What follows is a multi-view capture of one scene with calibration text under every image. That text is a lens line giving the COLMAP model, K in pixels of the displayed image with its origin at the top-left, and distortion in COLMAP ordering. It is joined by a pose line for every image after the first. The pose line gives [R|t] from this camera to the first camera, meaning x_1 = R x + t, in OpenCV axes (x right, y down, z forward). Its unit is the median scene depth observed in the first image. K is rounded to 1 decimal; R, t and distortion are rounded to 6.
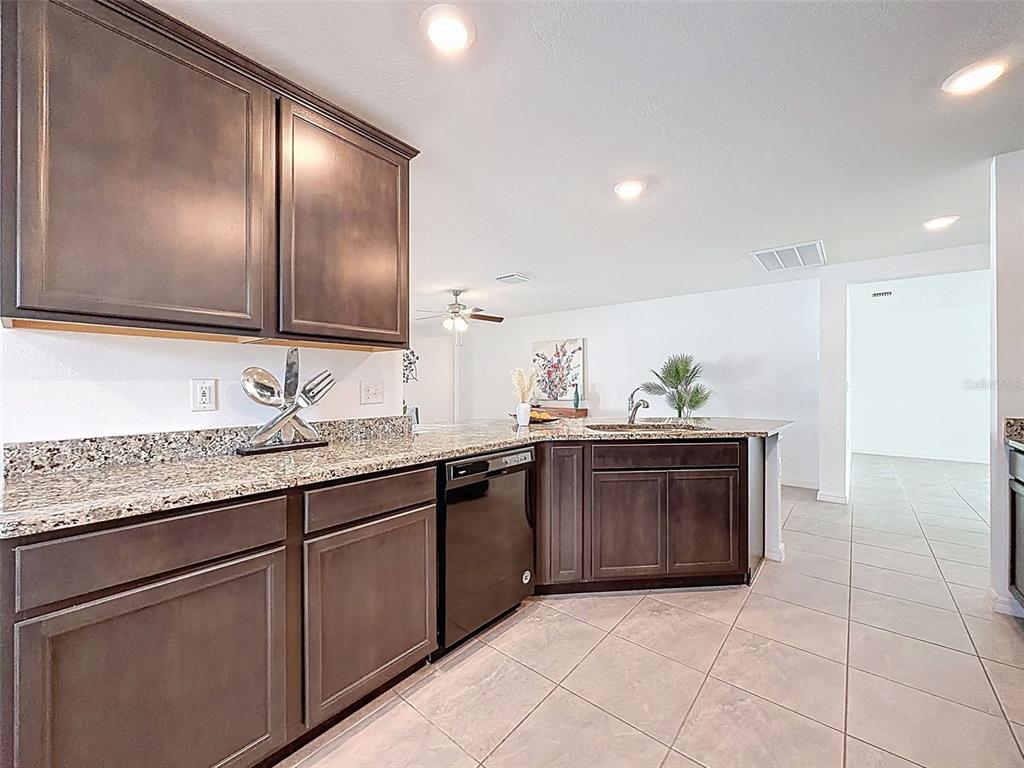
lens RADIAL K [[407.1, 0, 512.0], [0, 407.1, 384.0], [0, 0, 1]] dist [-0.001614, -0.000192]
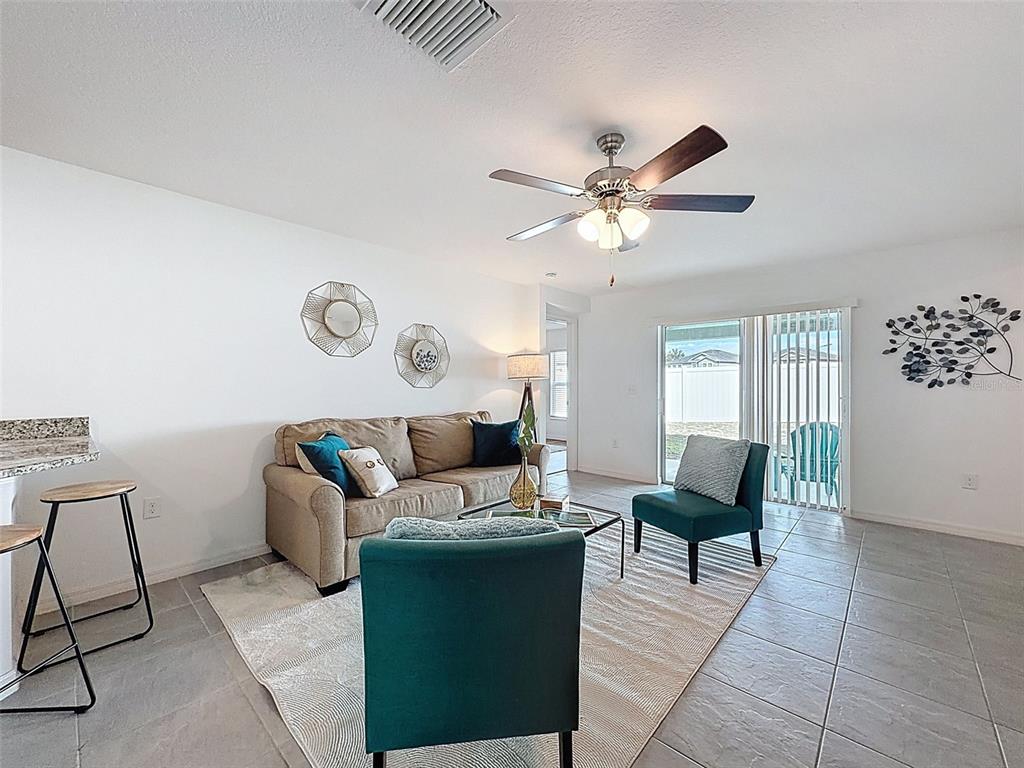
lens RADIAL K [[413.4, 0, 514.5], [0, 413.4, 381.7], [0, 0, 1]] dist [-0.001636, -0.000612]
pose [[-0.045189, -0.006517, -0.998957, 0.191716], [-0.004359, 0.999970, -0.006326, -0.002114], [0.998969, 0.004069, -0.045216, 0.730622]]
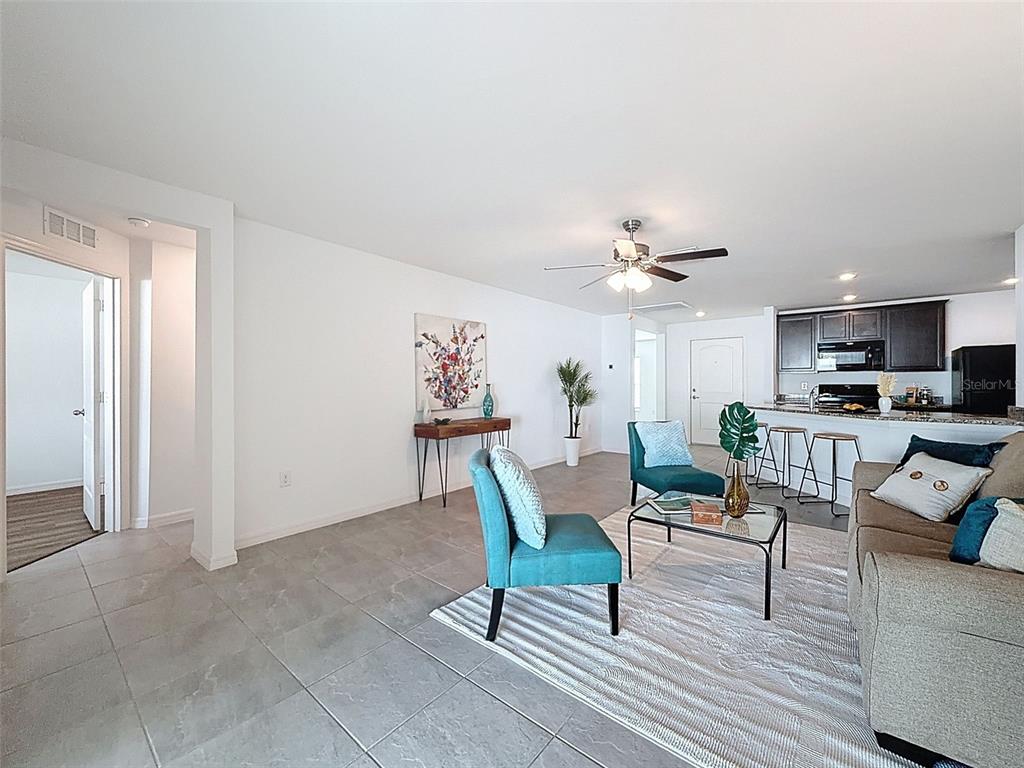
lens RADIAL K [[410.5, 0, 512.9], [0, 410.5, 385.5], [0, 0, 1]] dist [-0.000684, 0.000136]
pose [[-0.008343, -0.006231, 0.999946, -0.564092], [0.001342, 0.999980, 0.006242, -0.002445], [-0.999964, 0.001394, -0.008335, 0.921784]]
